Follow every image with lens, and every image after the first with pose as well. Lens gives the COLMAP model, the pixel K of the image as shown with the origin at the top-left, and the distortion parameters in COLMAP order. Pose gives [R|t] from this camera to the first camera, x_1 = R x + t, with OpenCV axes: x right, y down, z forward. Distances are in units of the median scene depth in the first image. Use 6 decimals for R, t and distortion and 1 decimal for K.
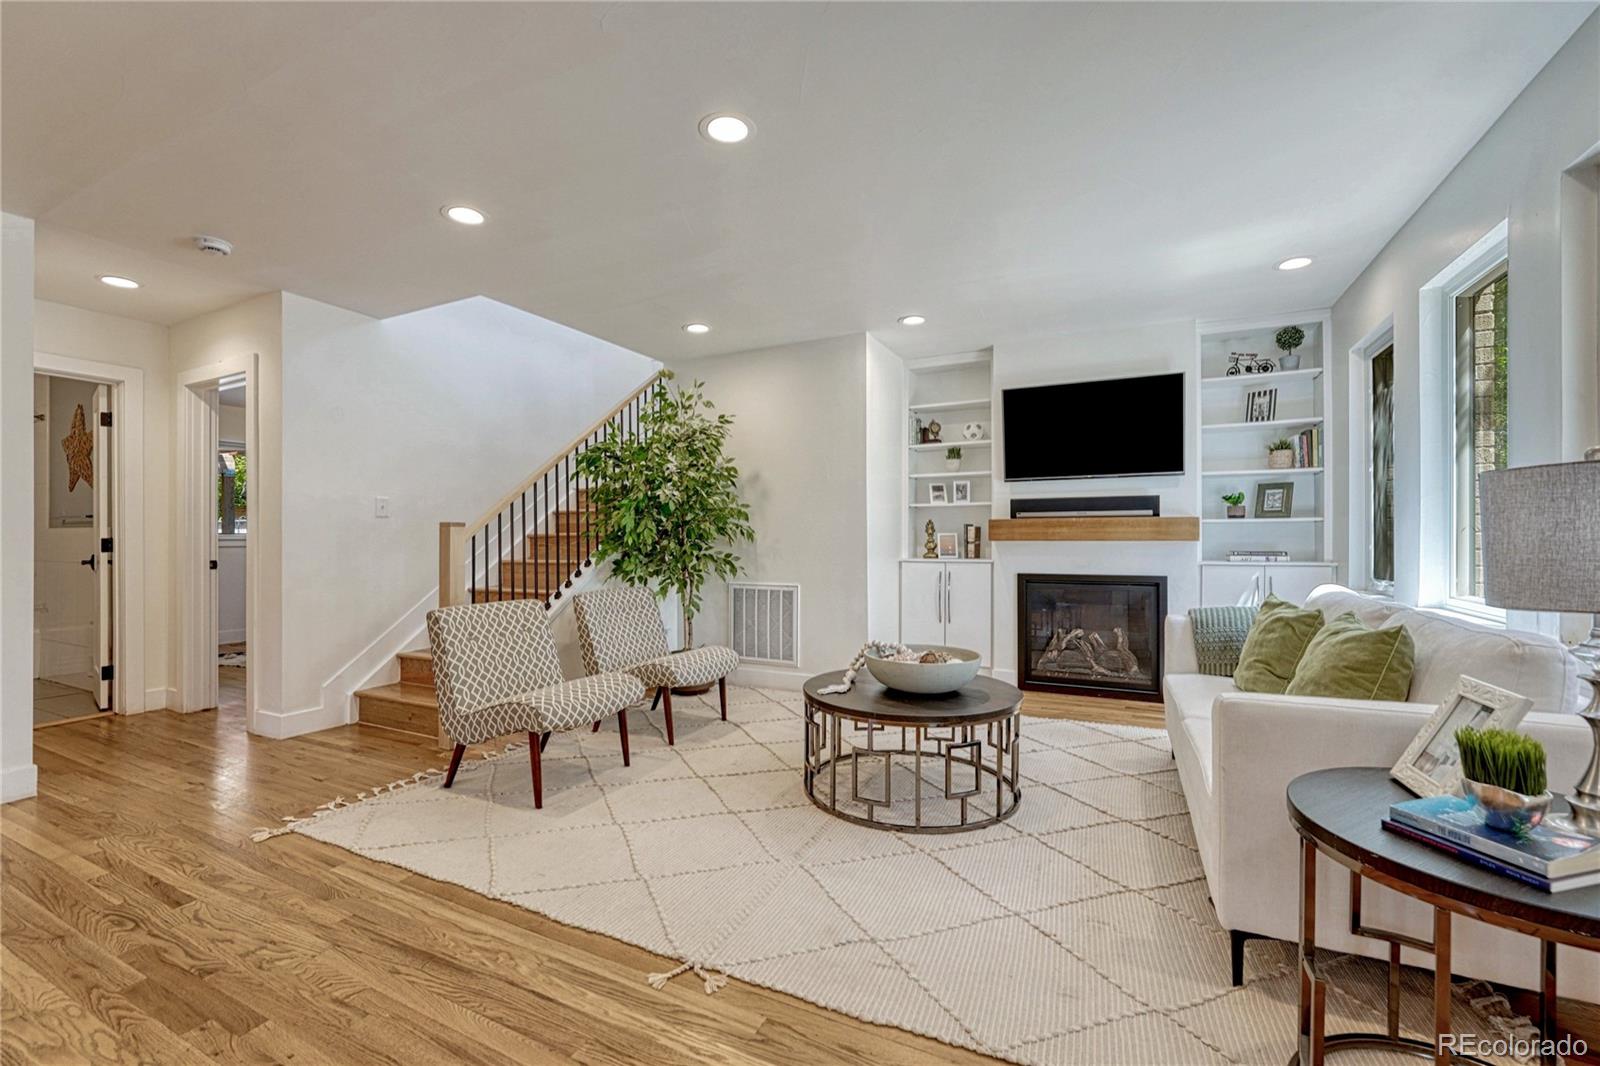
lens RADIAL K [[660.2, 0, 806.2], [0, 660.2, 539.5], [0, 0, 1]] dist [-0.002166, 0.000579]
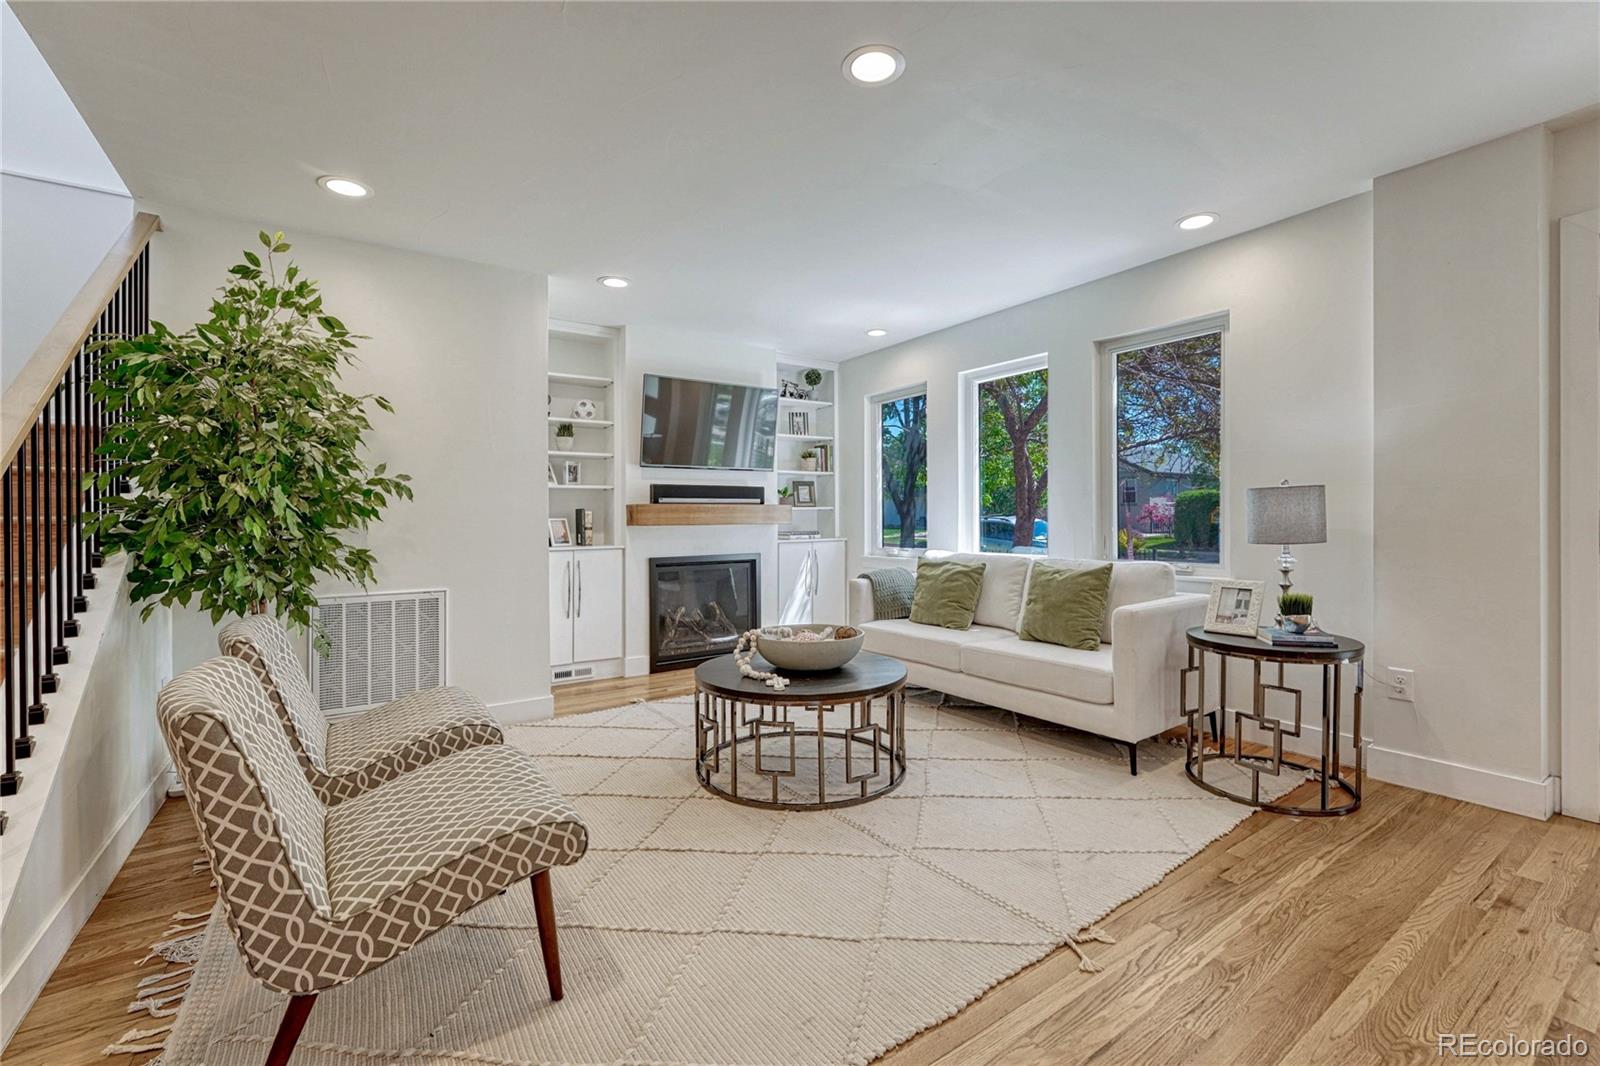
lens RADIAL K [[660.2, 0, 801.6], [0, 660.2, 520.5], [0, 0, 1]] dist [-0.002166, 0.000579]
pose [[0.506211, -0.002664, 0.862405, -0.468490], [0.011695, 0.999924, -0.003776, 0.000463], [-0.862330, 0.011997, 0.506204, 0.313534]]
